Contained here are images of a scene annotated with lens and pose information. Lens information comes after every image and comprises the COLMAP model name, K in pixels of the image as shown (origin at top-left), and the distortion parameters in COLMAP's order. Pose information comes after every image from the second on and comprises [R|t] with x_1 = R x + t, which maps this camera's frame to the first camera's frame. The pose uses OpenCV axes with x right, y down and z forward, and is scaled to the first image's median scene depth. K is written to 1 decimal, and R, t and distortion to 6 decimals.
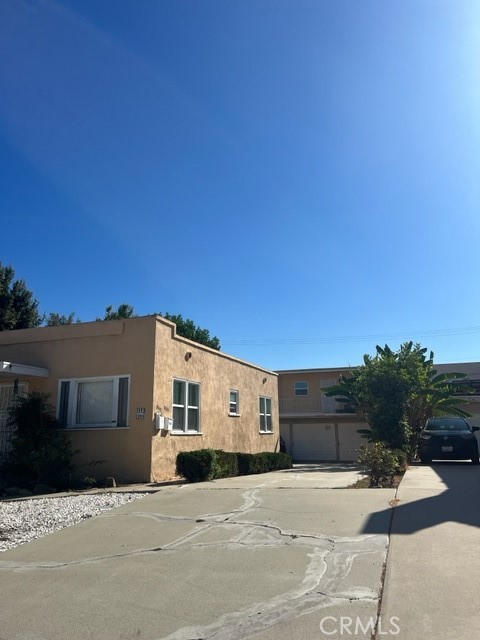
lens RADIAL K [[483.5, 0, 247.3], [0, 483.5, 322.4], [0, 0, 1]] dist [0.064797, -0.070808]
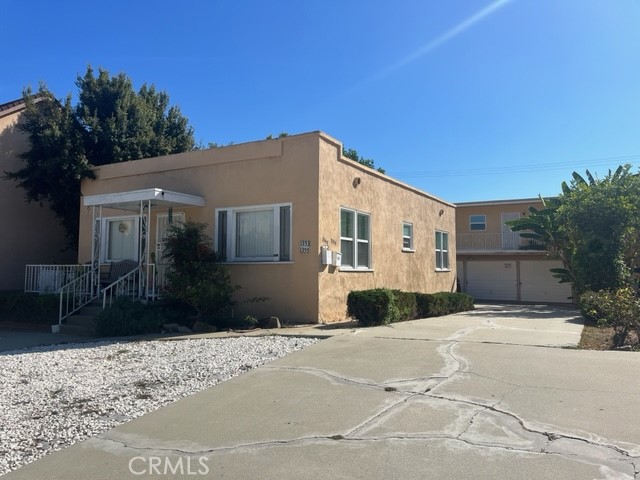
lens RADIAL K [[483.5, 0, 320.0], [0, 483.5, 240.0], [0, 0, 1]] dist [0.064797, -0.070808]
pose [[0.983963, 0.006769, -0.178245, -0.036594], [0.022808, 0.986302, 0.163363, 0.032666], [0.176909, -0.164809, 0.970330, 0.157615]]
